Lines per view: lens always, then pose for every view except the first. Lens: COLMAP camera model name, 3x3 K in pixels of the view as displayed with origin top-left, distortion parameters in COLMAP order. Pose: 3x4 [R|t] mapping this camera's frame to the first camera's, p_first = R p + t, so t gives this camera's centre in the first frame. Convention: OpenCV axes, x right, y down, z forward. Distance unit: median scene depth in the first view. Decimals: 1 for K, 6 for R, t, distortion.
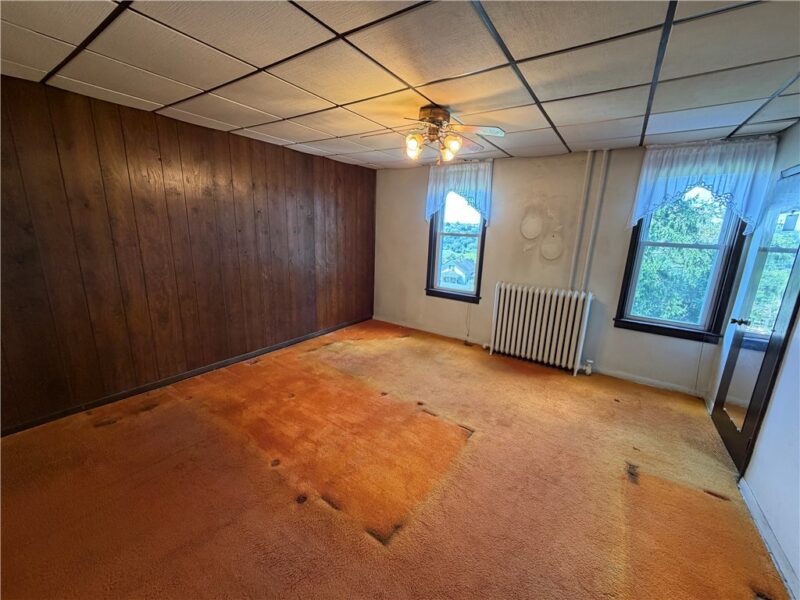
lens RADIAL K [[320.1, 0, 396.6], [0, 320.1, 300.2], [0, 0, 1]] dist [-0.002058, -0.000067]
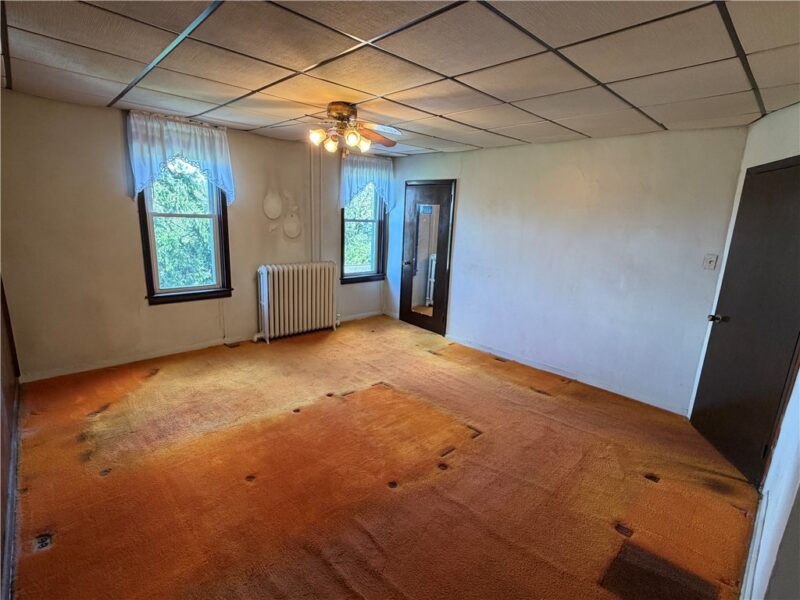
lens RADIAL K [[378.4, 0, 398.3], [0, 378.4, 300.8], [0, 0, 1]] dist [-0.002015, -0.000109]
pose [[0.212378, -0.238892, 0.947537, -0.706826], [0.186349, 0.961764, 0.200711, -0.112517], [-0.959255, 0.133946, 0.248775, 0.371486]]
